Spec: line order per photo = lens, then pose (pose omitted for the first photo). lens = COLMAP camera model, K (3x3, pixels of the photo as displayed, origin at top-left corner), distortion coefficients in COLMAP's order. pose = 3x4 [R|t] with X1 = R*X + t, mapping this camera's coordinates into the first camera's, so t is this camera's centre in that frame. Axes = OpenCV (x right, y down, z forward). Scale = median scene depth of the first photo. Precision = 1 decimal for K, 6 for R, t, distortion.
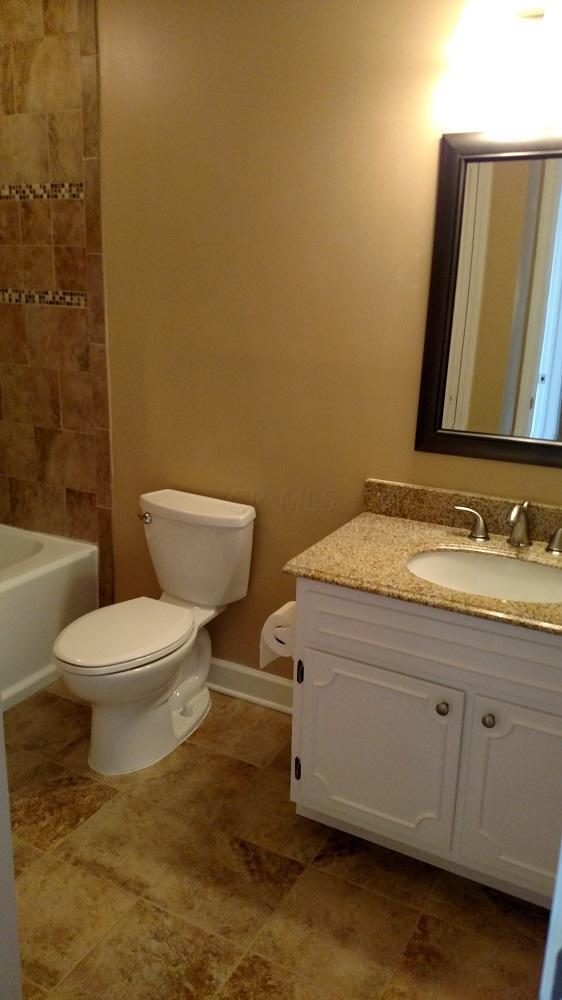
lens RADIAL K [[800.7, 0, 281.0], [0, 800.7, 500.0], [0, 0, 1]] dist [0.160588, -0.299733]
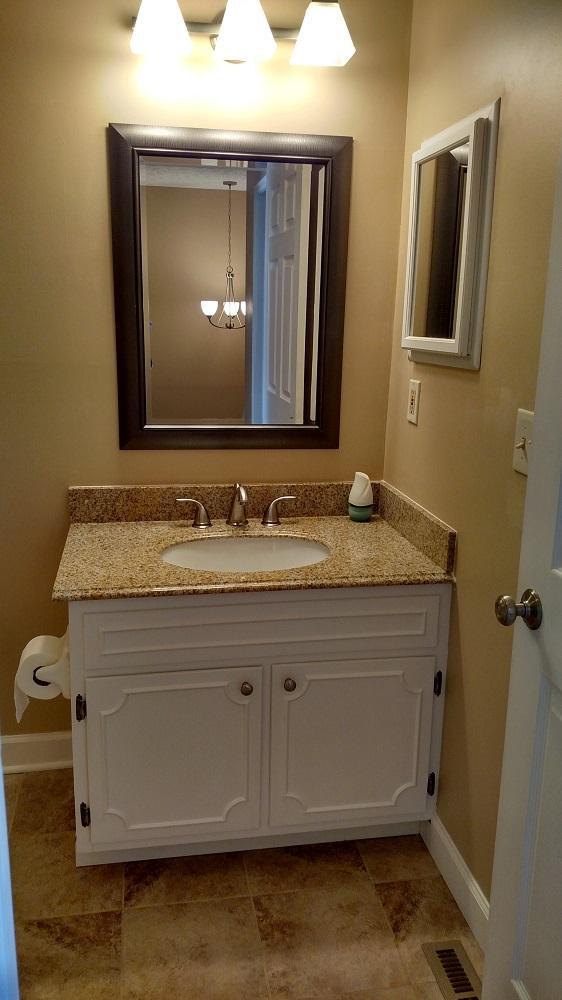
lens RADIAL K [[800.7, 0, 281.0], [0, 800.7, 500.0], [0, 0, 1]] dist [0.160588, -0.299733]
pose [[0.764394, -0.160164, 0.624539, -0.325729], [0.168715, 0.984591, 0.046005, -0.015539], [-0.622284, 0.070203, 0.779637, 0.143578]]
